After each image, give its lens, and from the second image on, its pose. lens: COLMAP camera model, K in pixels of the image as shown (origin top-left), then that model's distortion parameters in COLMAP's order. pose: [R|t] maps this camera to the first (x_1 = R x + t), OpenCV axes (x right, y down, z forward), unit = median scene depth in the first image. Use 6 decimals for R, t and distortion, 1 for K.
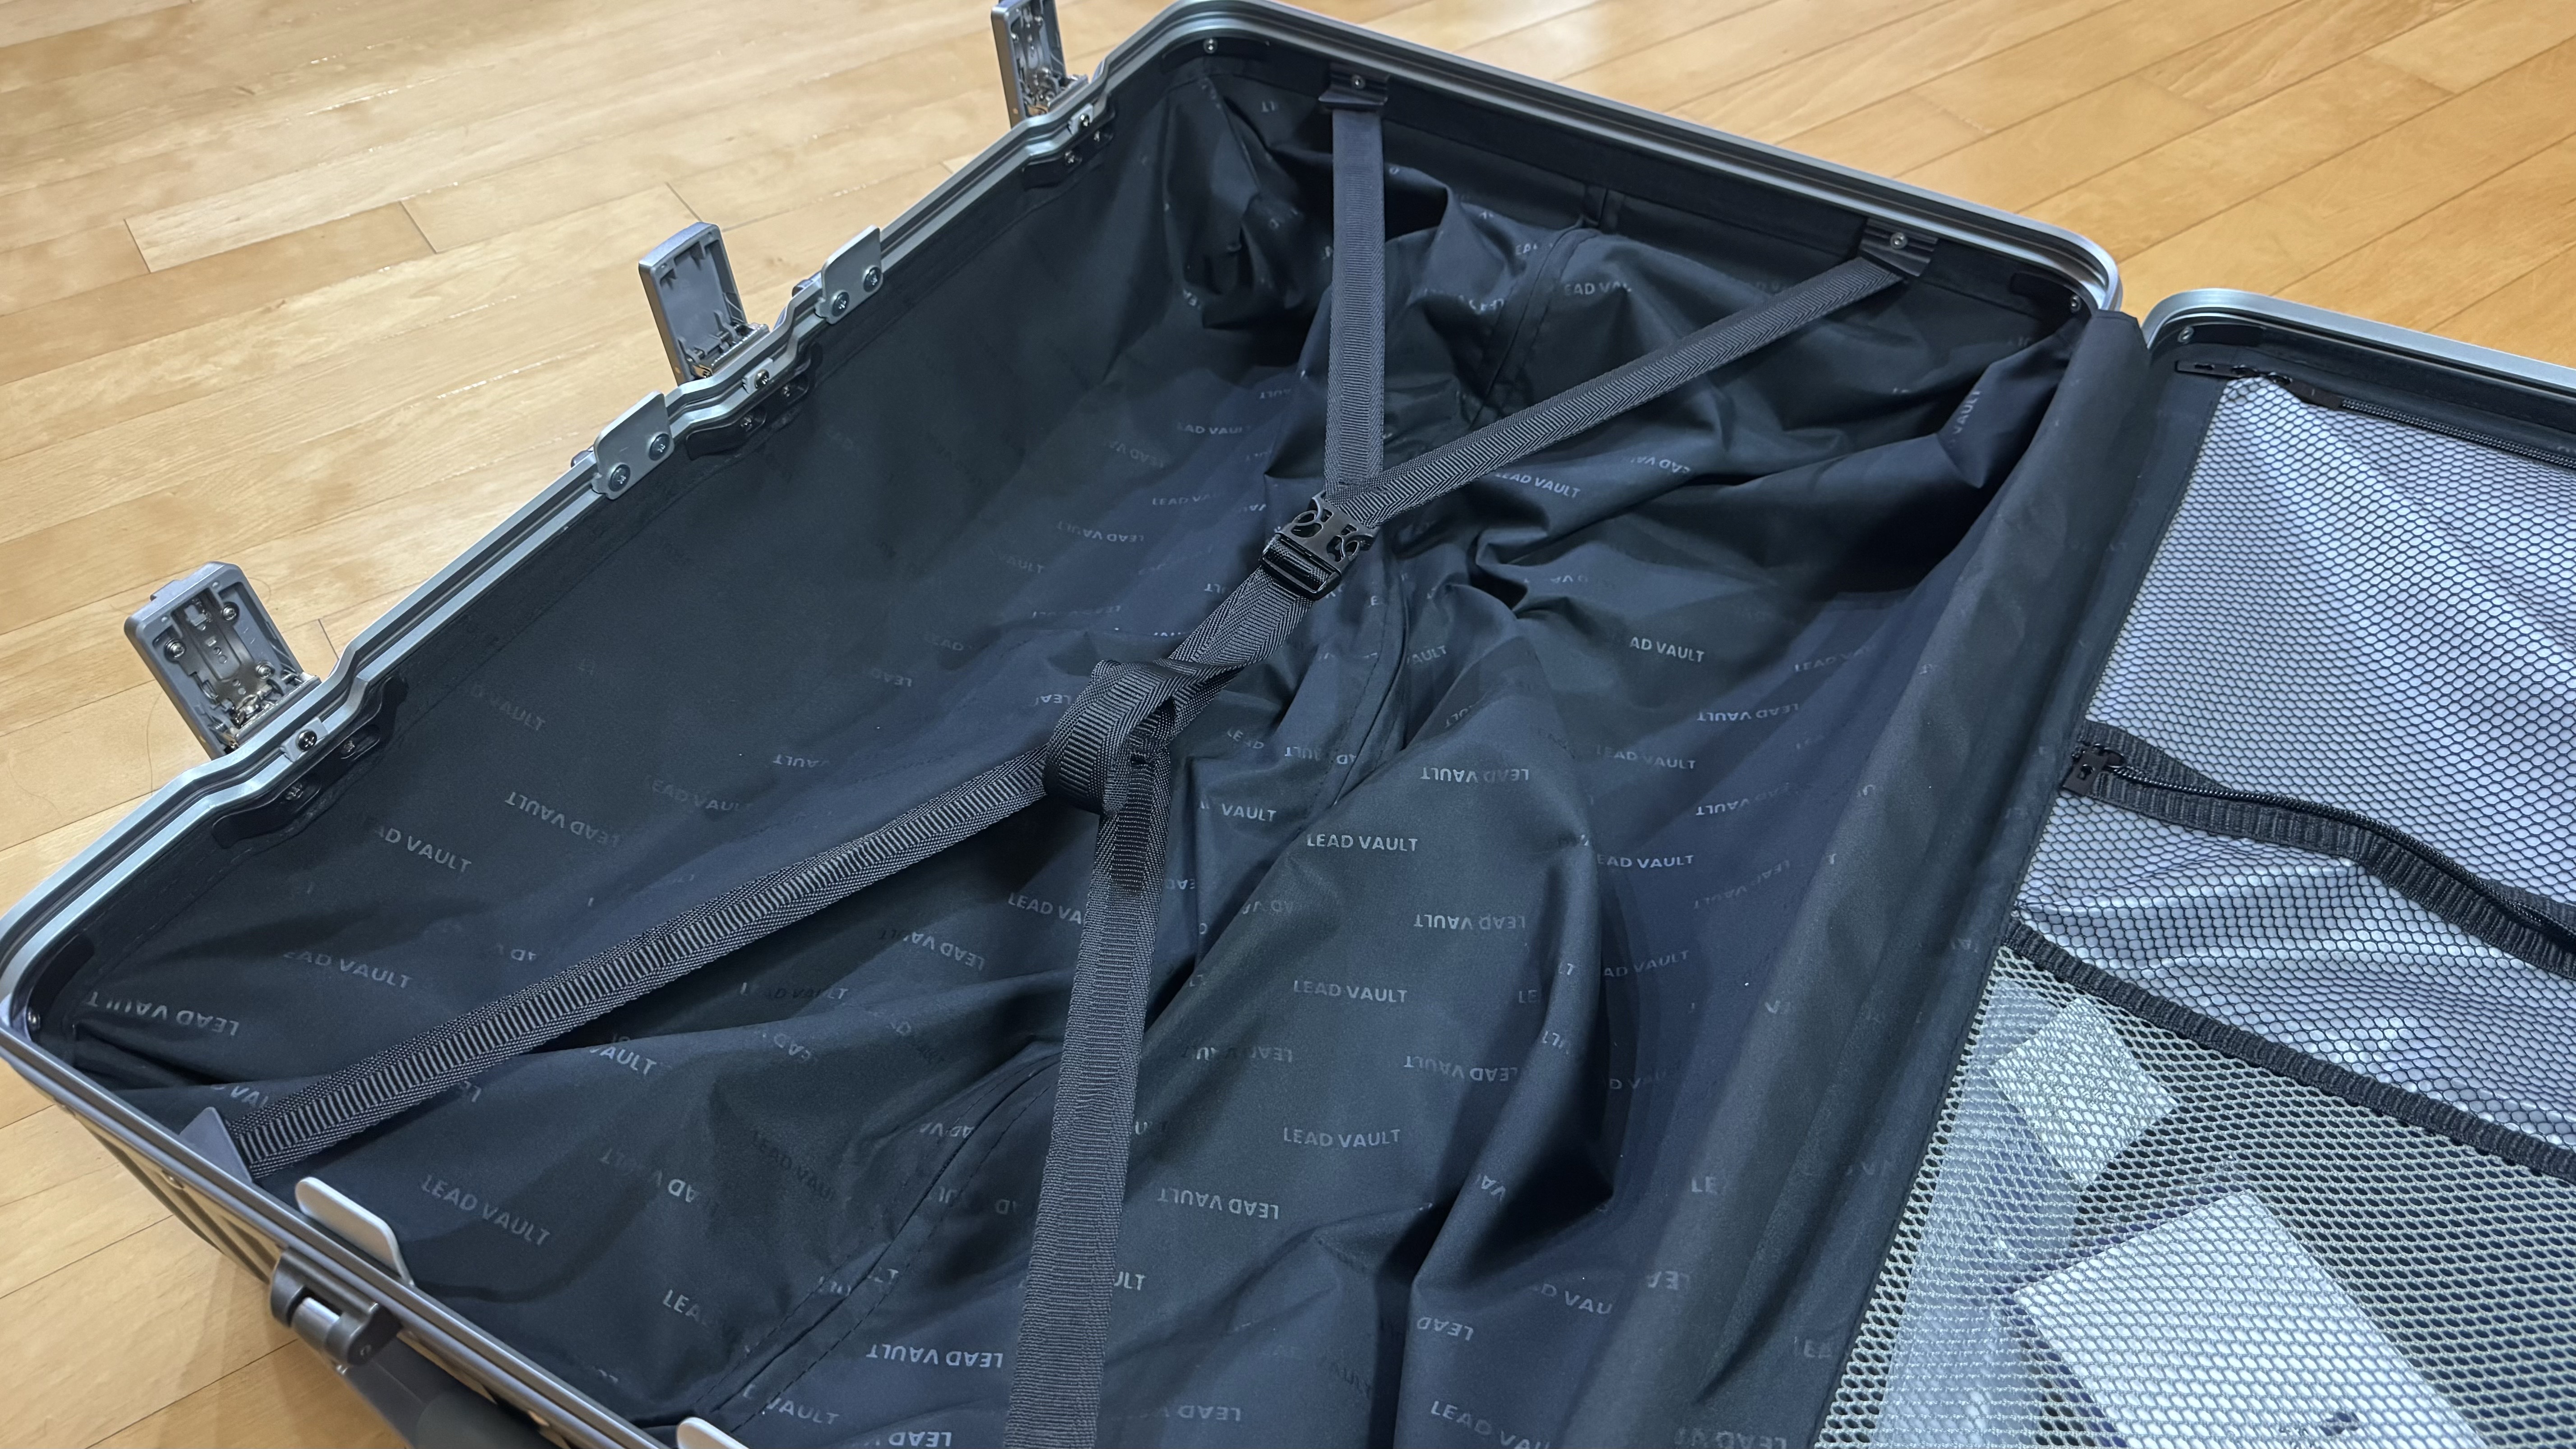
lens RADIAL K [[1833.5, 0, 1288.0], [0, 1833.5, 724.5], [0, 0, 1]] dist [-0.008227, -0.009732]
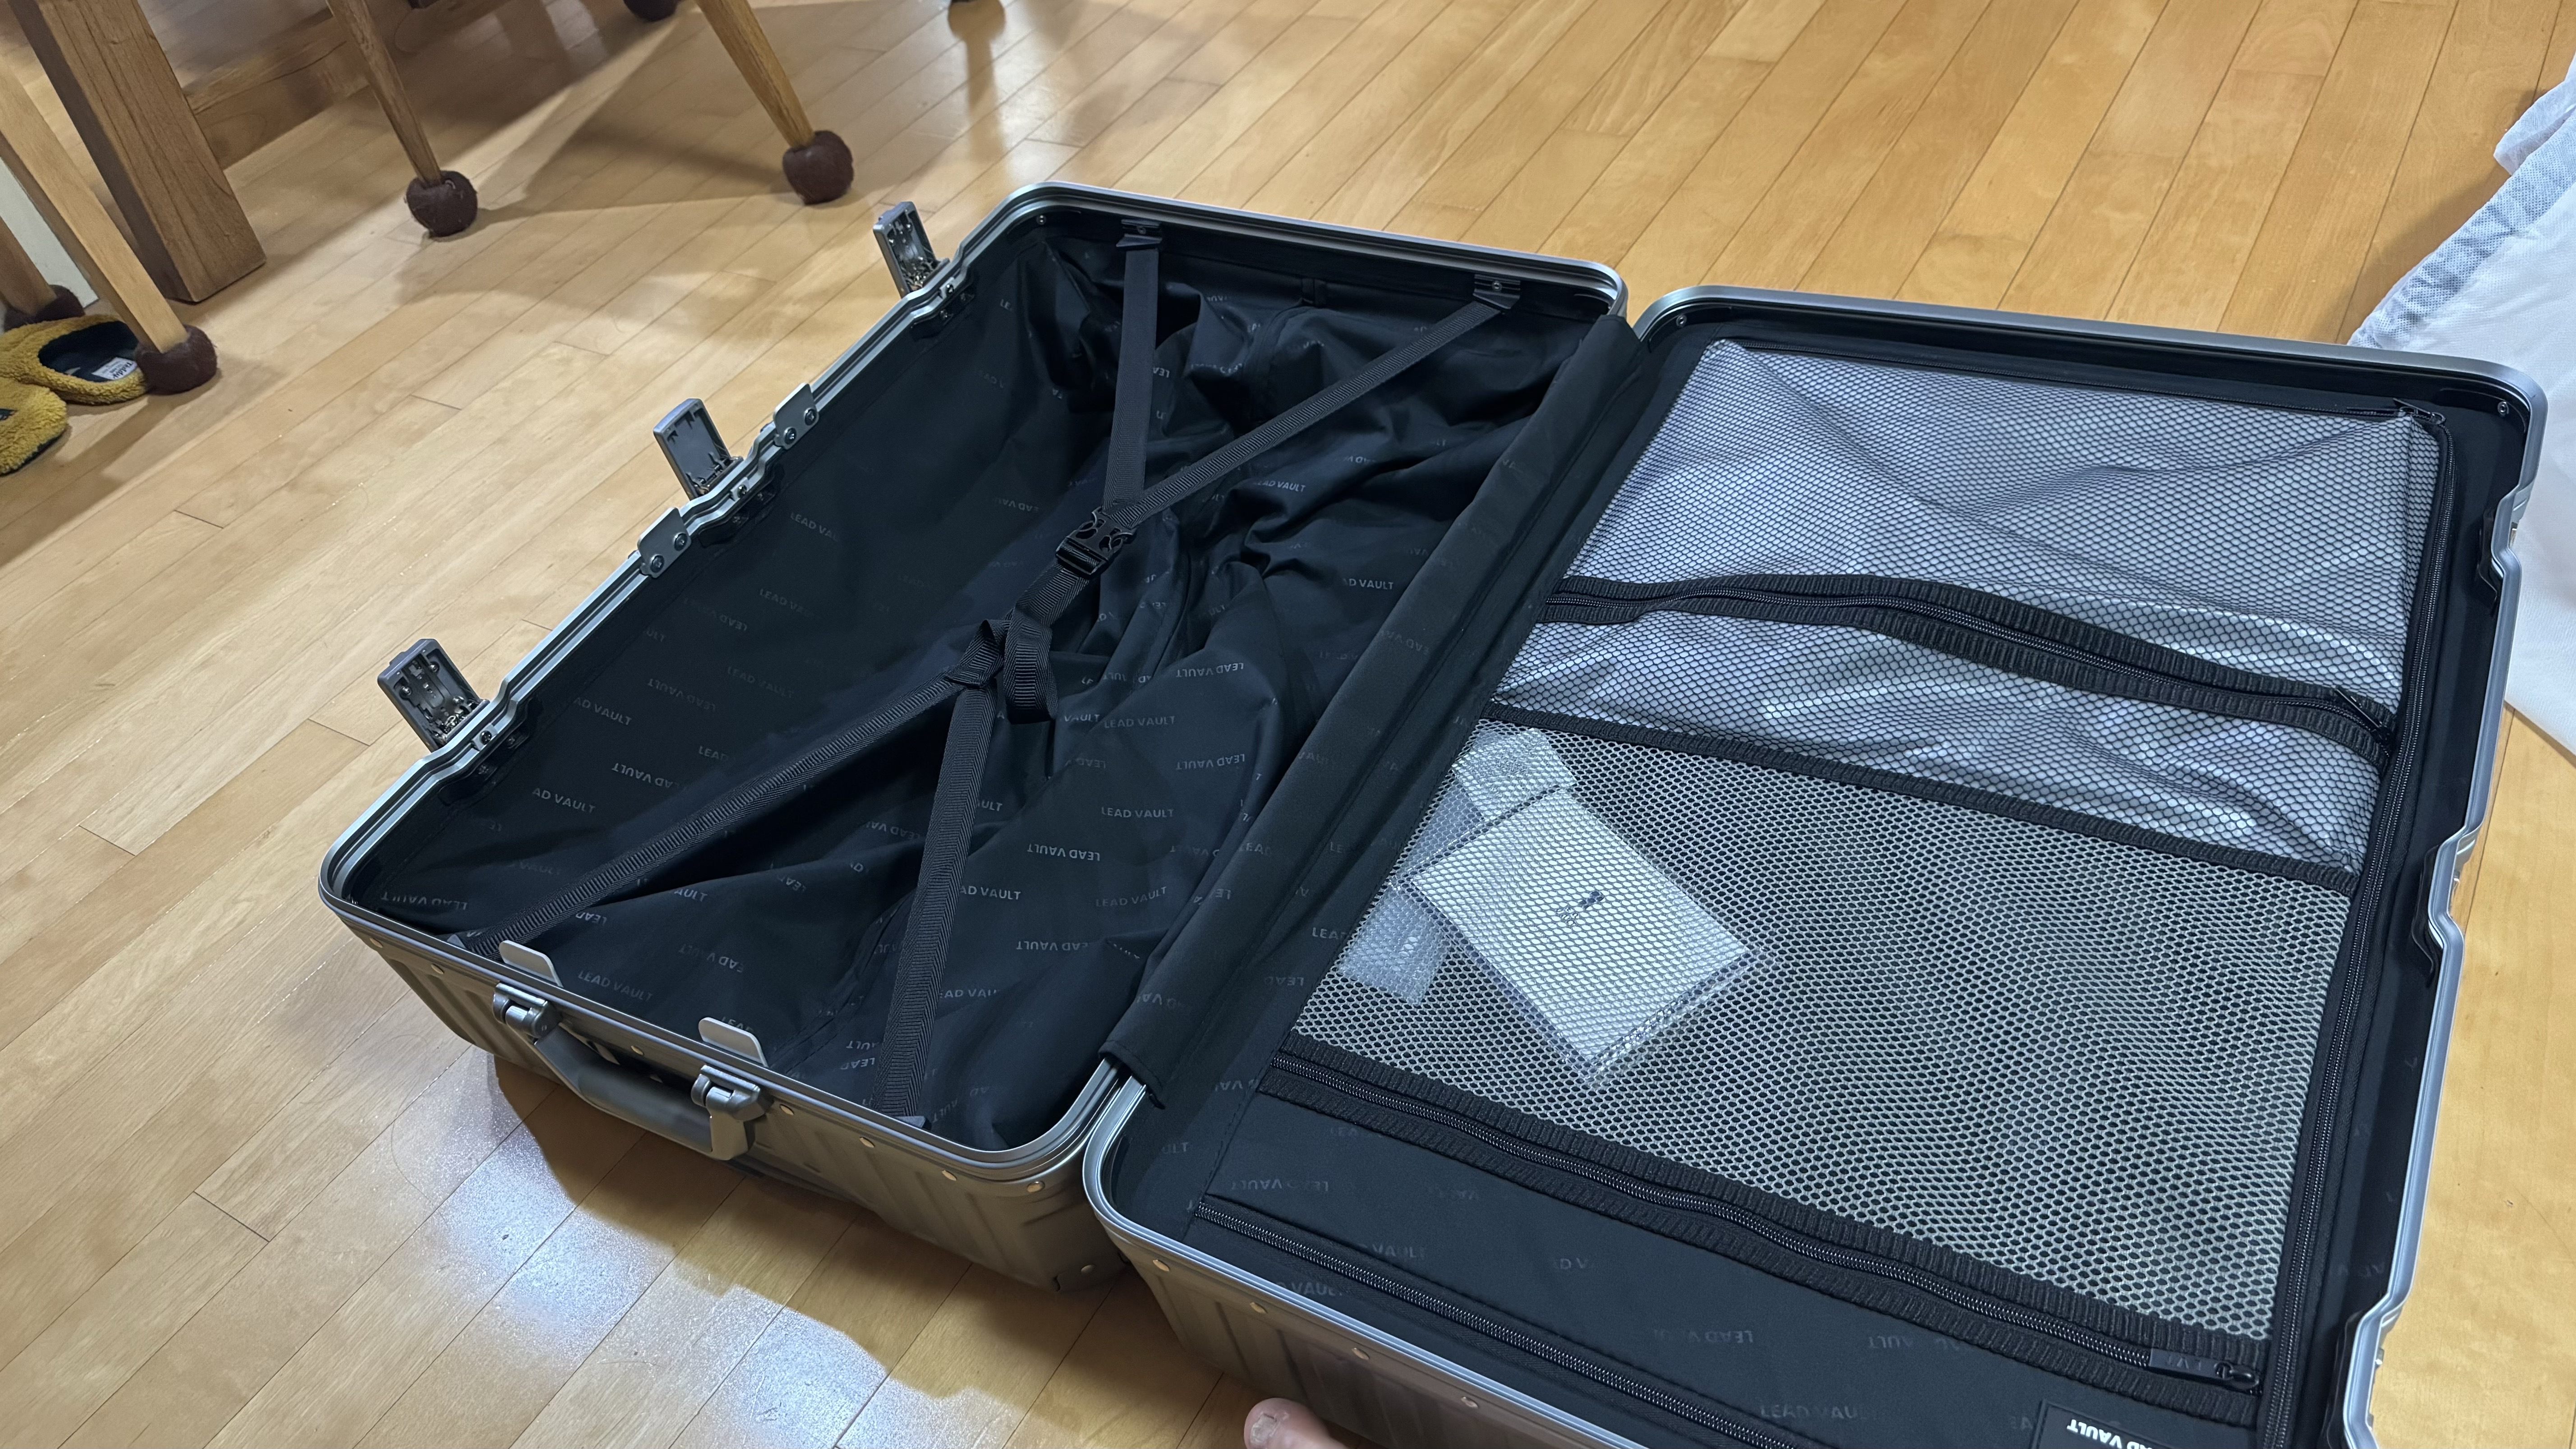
lens RADIAL K [[1867.3, 0, 1288.0], [0, 1867.3, 724.5], [0, 0, 1]] dist [-0.007606, -0.004126]
pose [[0.985991, -0.134851, -0.098167, 0.296890], [0.130585, 0.990241, -0.048686, 0.144851], [0.103775, 0.035185, 0.993978, -0.517948]]
